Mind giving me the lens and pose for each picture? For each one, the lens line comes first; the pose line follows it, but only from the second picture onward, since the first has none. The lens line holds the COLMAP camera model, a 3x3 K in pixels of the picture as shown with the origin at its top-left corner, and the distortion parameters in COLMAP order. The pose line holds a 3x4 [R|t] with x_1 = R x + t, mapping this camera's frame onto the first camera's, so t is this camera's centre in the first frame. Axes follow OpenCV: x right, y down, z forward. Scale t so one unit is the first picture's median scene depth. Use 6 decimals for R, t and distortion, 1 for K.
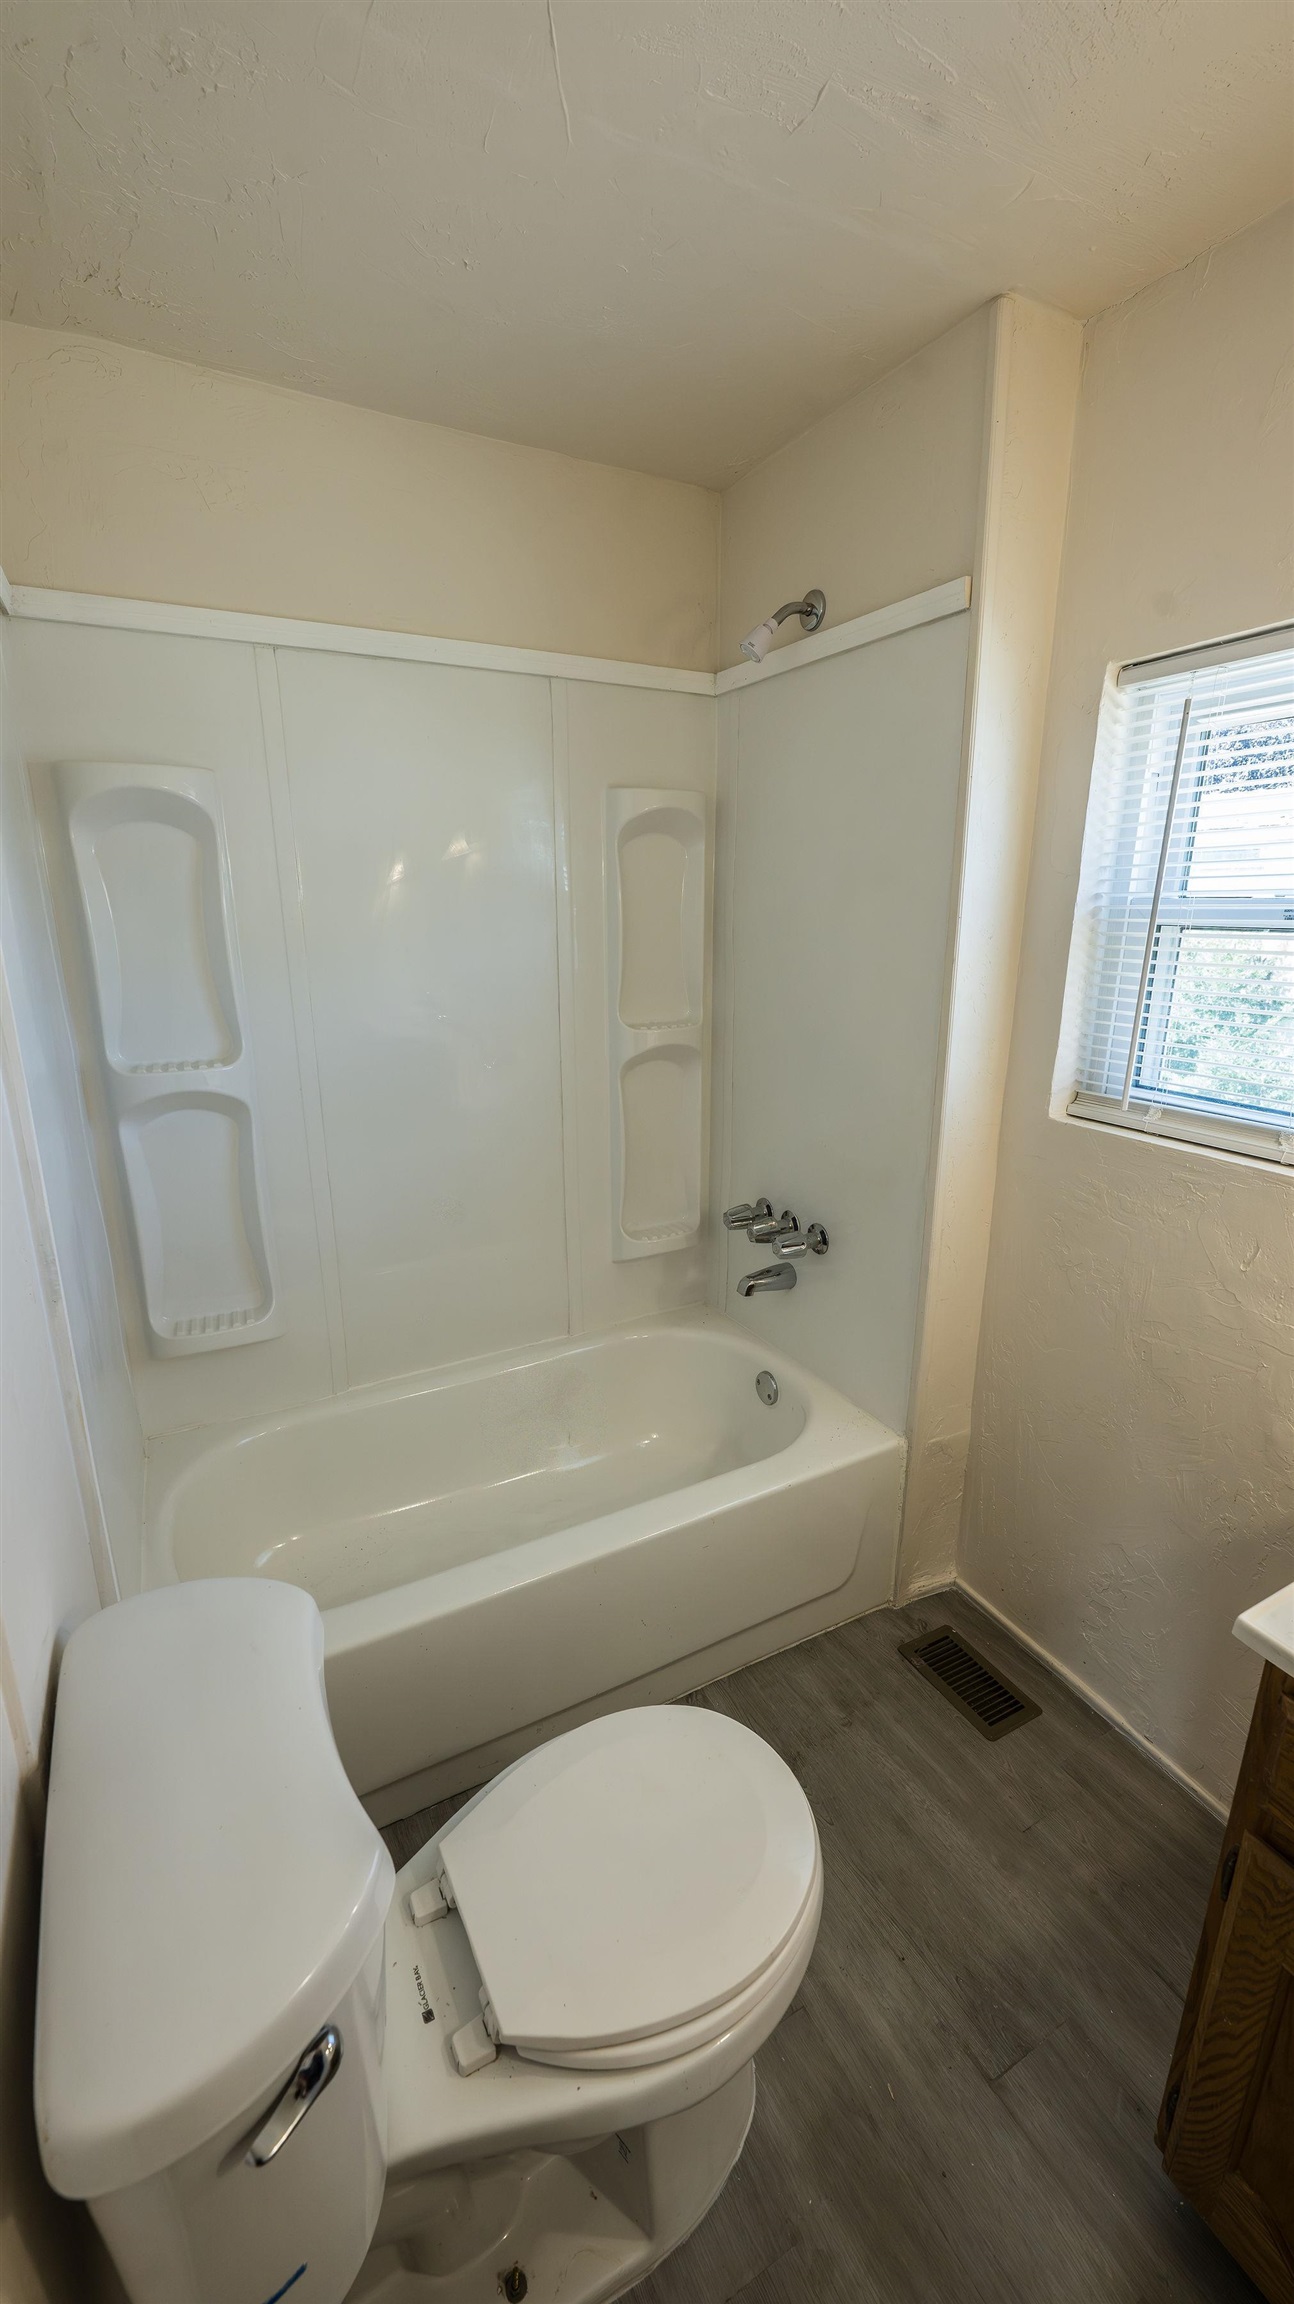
lens RADIAL K [[919.4, 0, 652.0], [0, 919.4, 1152.4], [0, 0, 1]] dist [-0.003234, -0.000790]
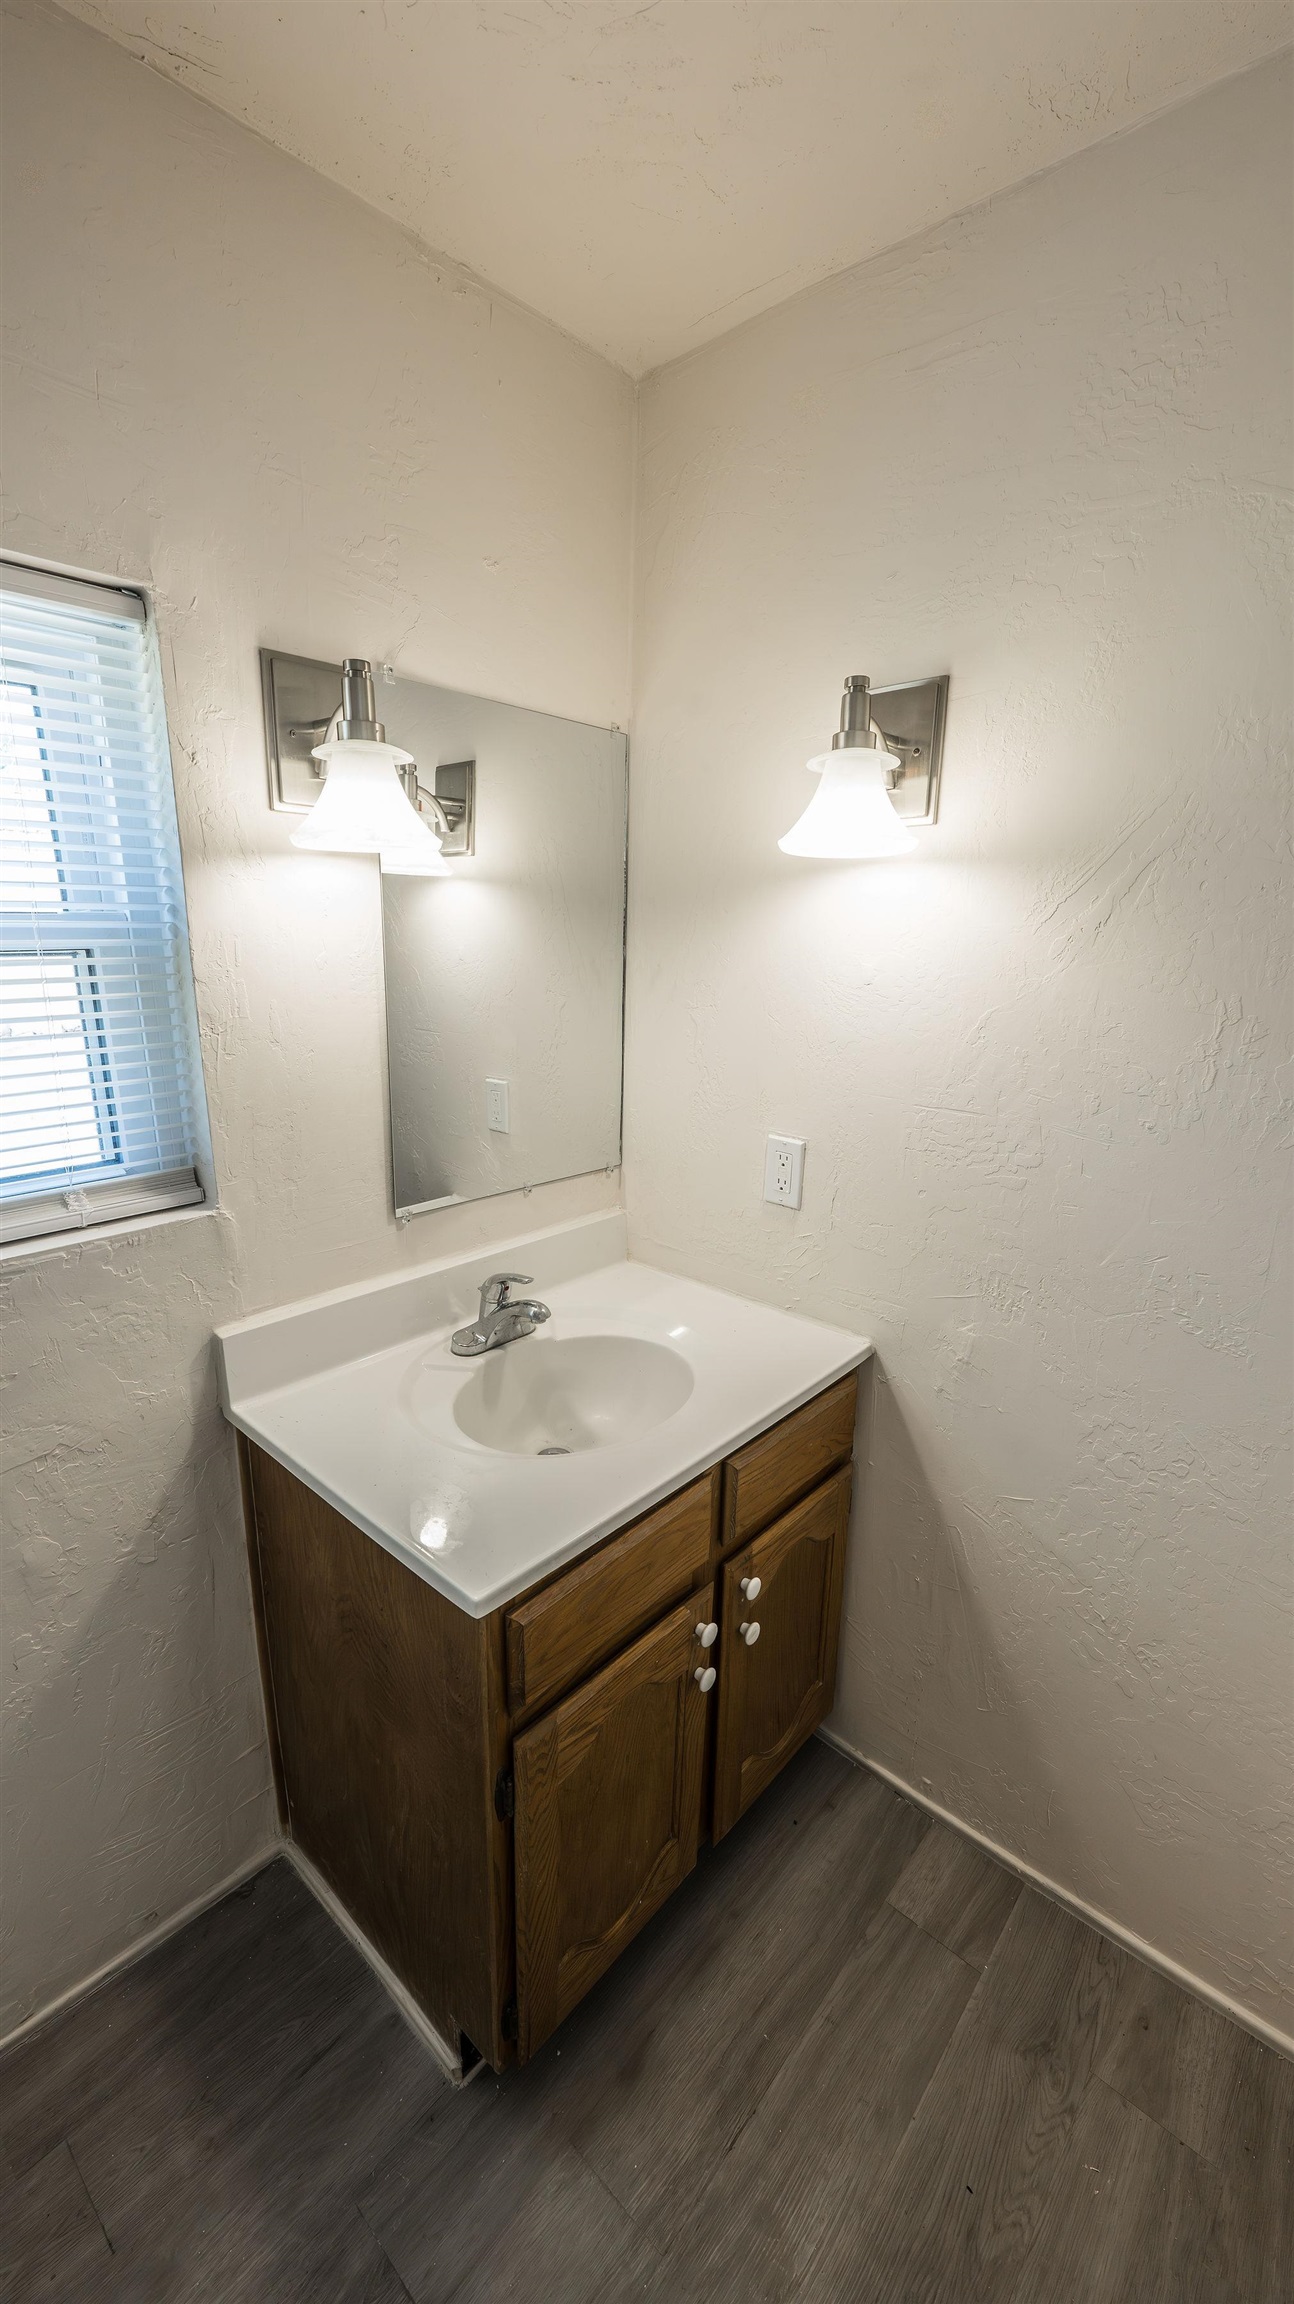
lens RADIAL K [[919.4, 0, 647.7], [0, 919.4, 1142.0], [0, 0, 1]] dist [-0.003234, -0.000790]
pose [[-0.333559, -0.242800, 0.910926, -0.176211], [0.236275, 0.913894, 0.330109, -0.186223], [-0.912640, 0.325340, -0.247470, 0.579934]]
